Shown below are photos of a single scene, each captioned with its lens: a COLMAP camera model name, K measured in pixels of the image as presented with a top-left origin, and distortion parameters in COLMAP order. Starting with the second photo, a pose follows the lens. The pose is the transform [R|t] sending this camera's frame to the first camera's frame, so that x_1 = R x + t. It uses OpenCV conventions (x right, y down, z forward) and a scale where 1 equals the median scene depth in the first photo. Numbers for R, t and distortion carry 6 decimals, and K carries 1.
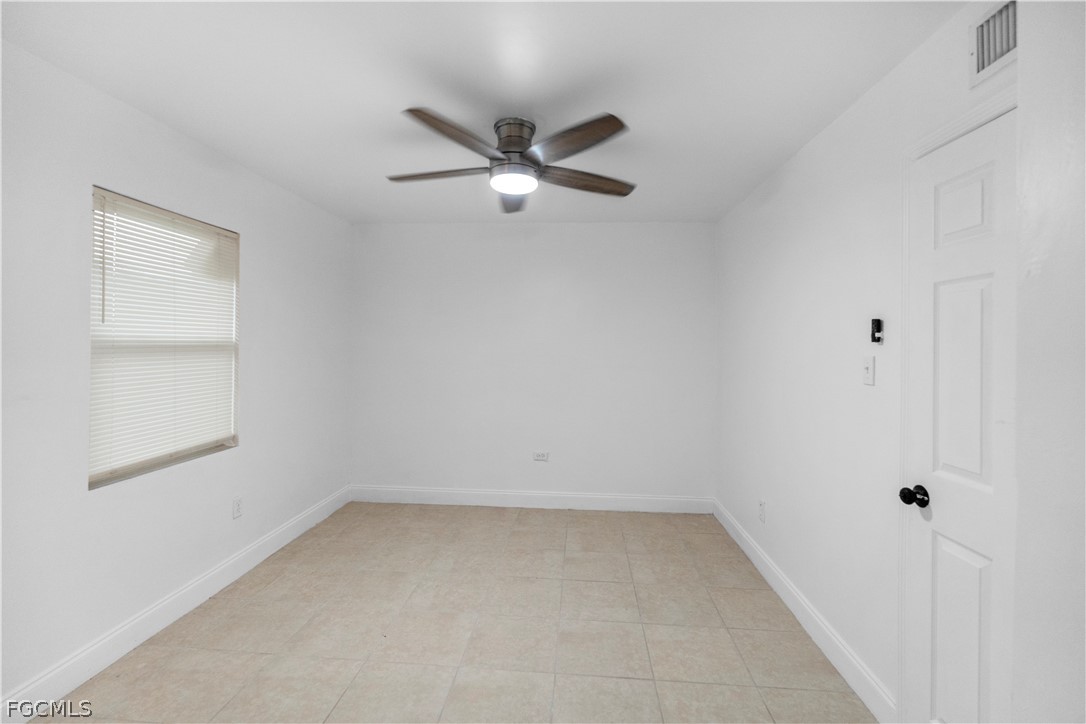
lens RADIAL K [[485.1, 0, 543.1], [0, 485.1, 345.3], [0, 0, 1]] dist [0.000497, -0.000061]
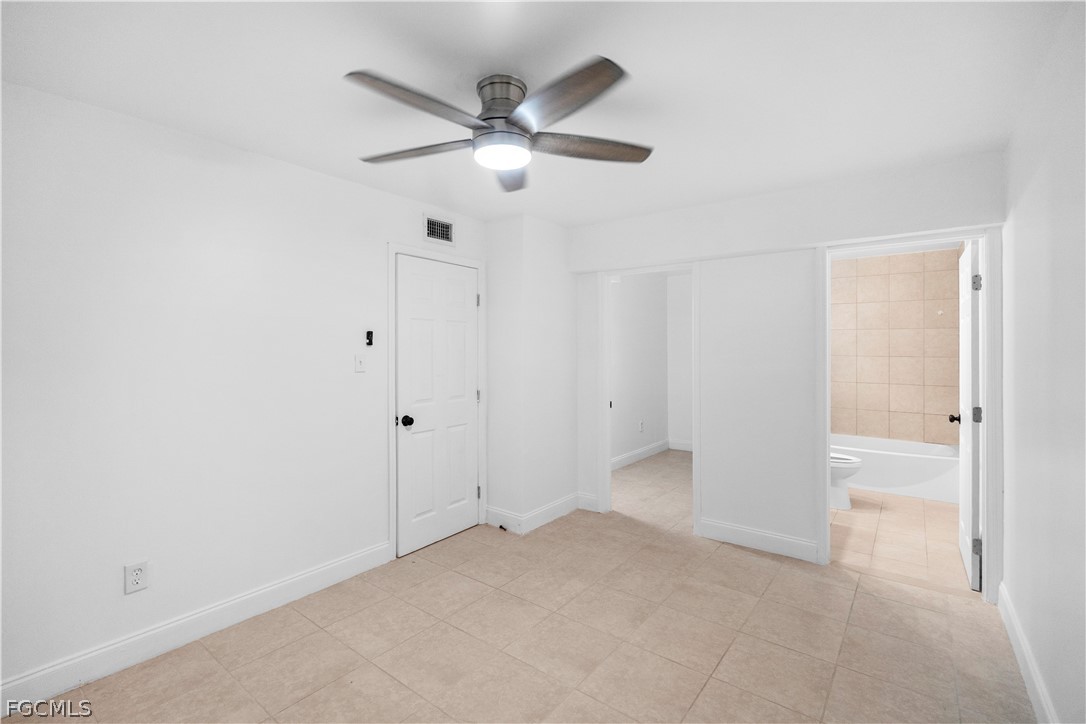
lens RADIAL K [[489.4, 0, 544.2], [0, 489.4, 341.8], [0, 0, 1]] dist [0.001550, 0.000166]
pose [[-0.832749, -0.002887, 0.553644, -0.527654], [-0.006774, 0.999965, -0.004974, -0.010202], [-0.553610, -0.007892, -0.832739, 1.485264]]
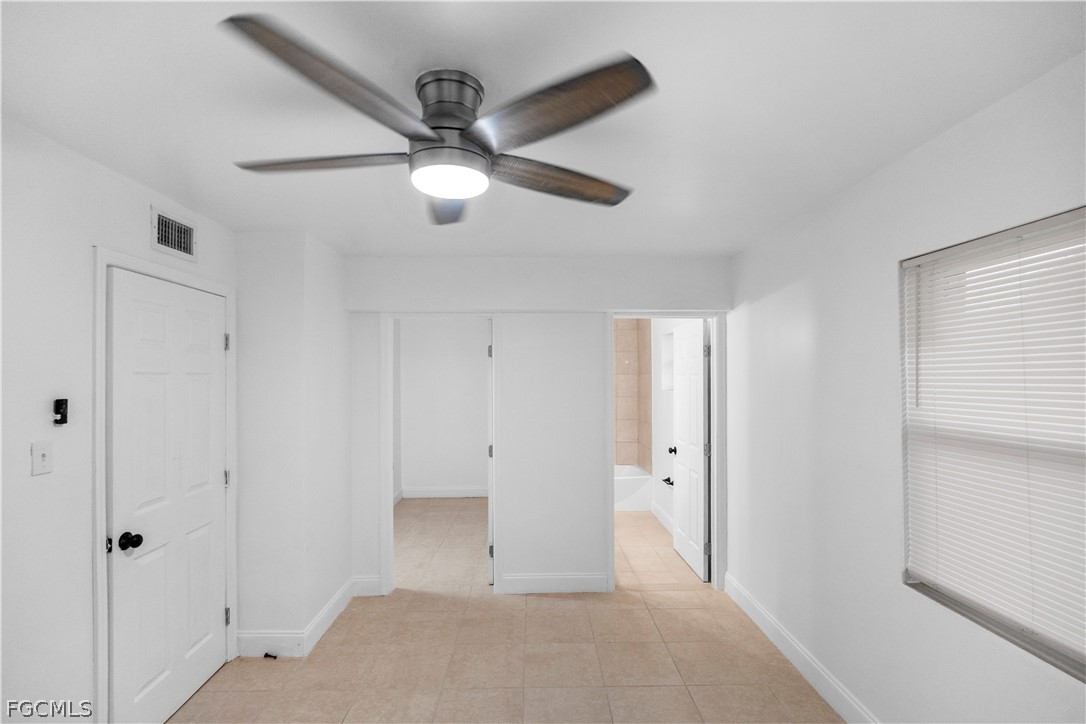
lens RADIAL K [[493.6, 0, 540.4], [0, 493.6, 367.6], [0, 0, 1]] dist [-0.000639, -0.000465]
pose [[-0.996114, -0.009005, -0.087617, -0.106540], [-0.007769, 0.999866, -0.014436, -0.078645], [0.087735, -0.013700, -0.996050, 1.464385]]
